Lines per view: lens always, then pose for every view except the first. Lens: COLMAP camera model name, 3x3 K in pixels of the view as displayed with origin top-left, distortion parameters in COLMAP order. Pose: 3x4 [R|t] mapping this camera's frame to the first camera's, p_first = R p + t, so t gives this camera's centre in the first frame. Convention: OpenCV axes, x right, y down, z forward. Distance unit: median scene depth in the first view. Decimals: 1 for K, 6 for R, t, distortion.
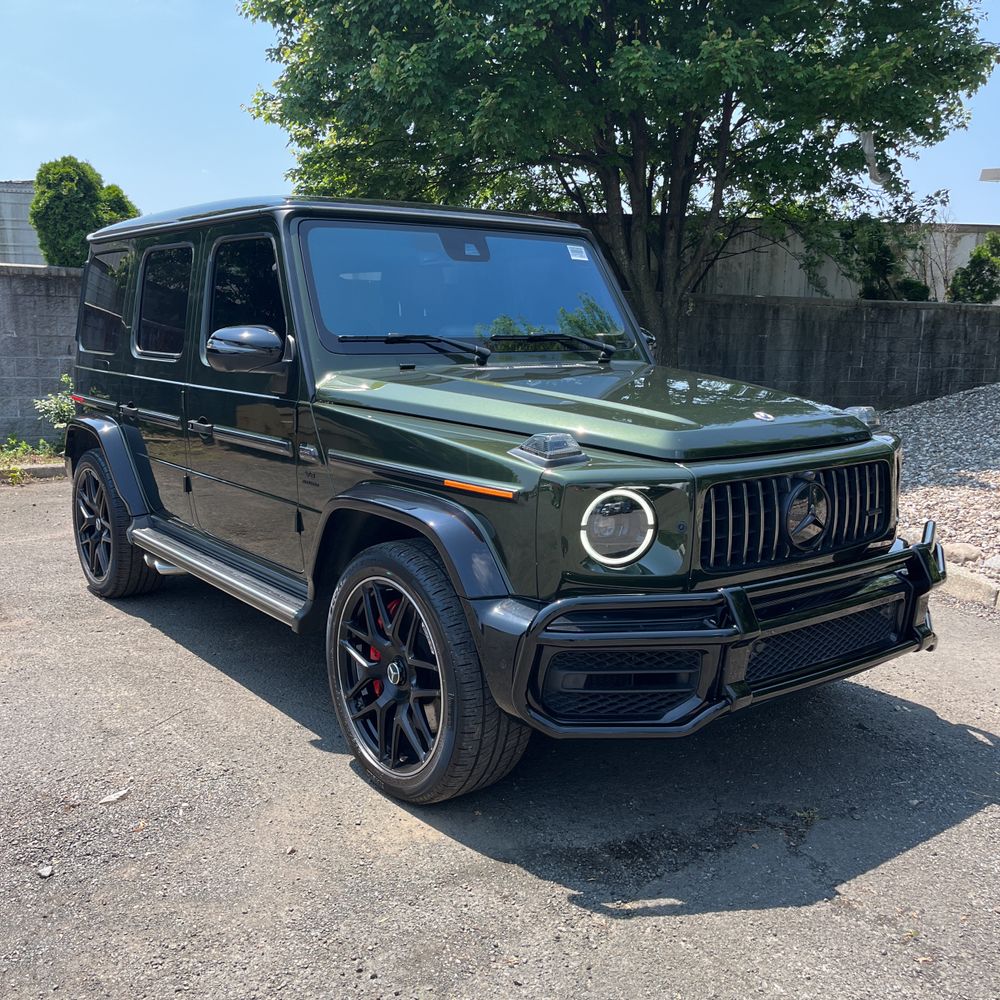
lens RADIAL K [[1018.0, 0, 496.4], [0, 1018.0, 500.1], [0, 0, 1]] dist [0.027061, 0.015373]
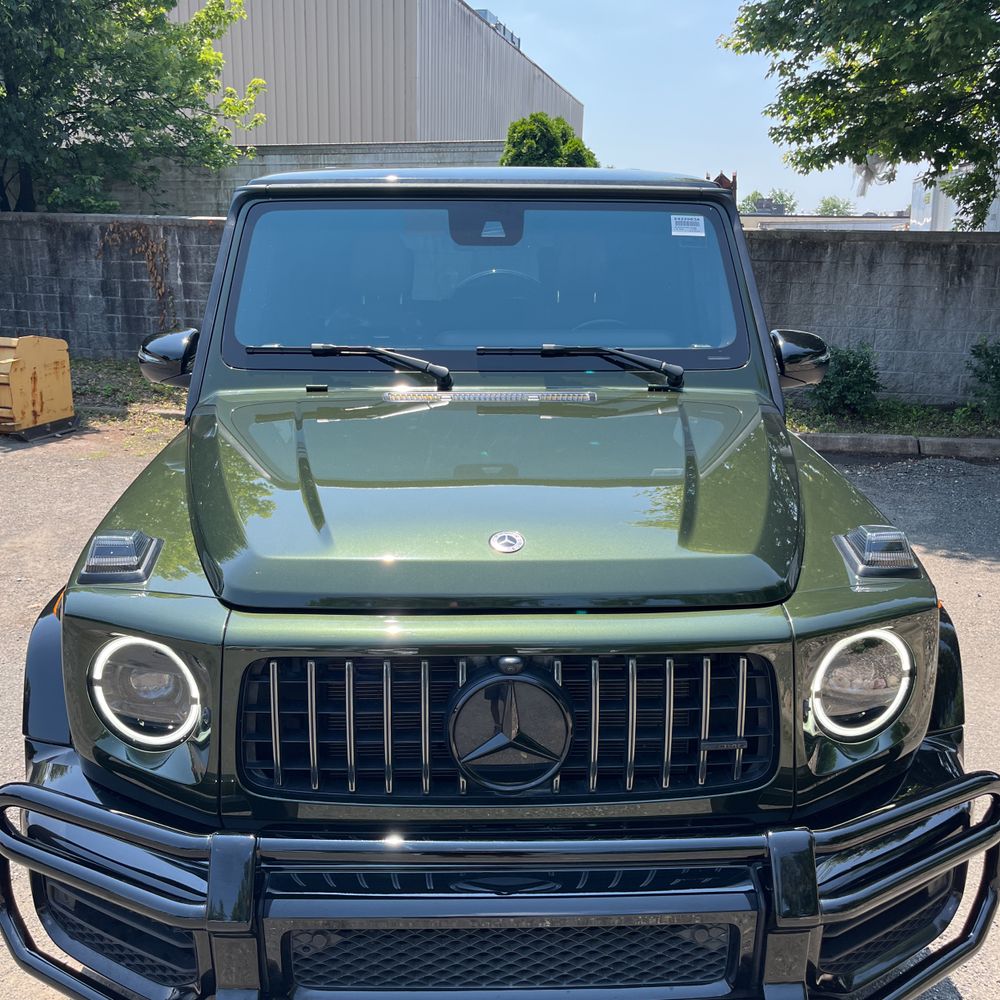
lens RADIAL K [[1017.8, 0, 501.0], [0, 1017.8, 496.4], [0, 0, 1]] dist [0.043266, -0.021791]
pose [[0.811636, 0.134626, -0.568439, 0.467807], [-0.102693, 0.990810, 0.088028, -0.126593], [0.575066, -0.013072, 0.818002, 0.414066]]
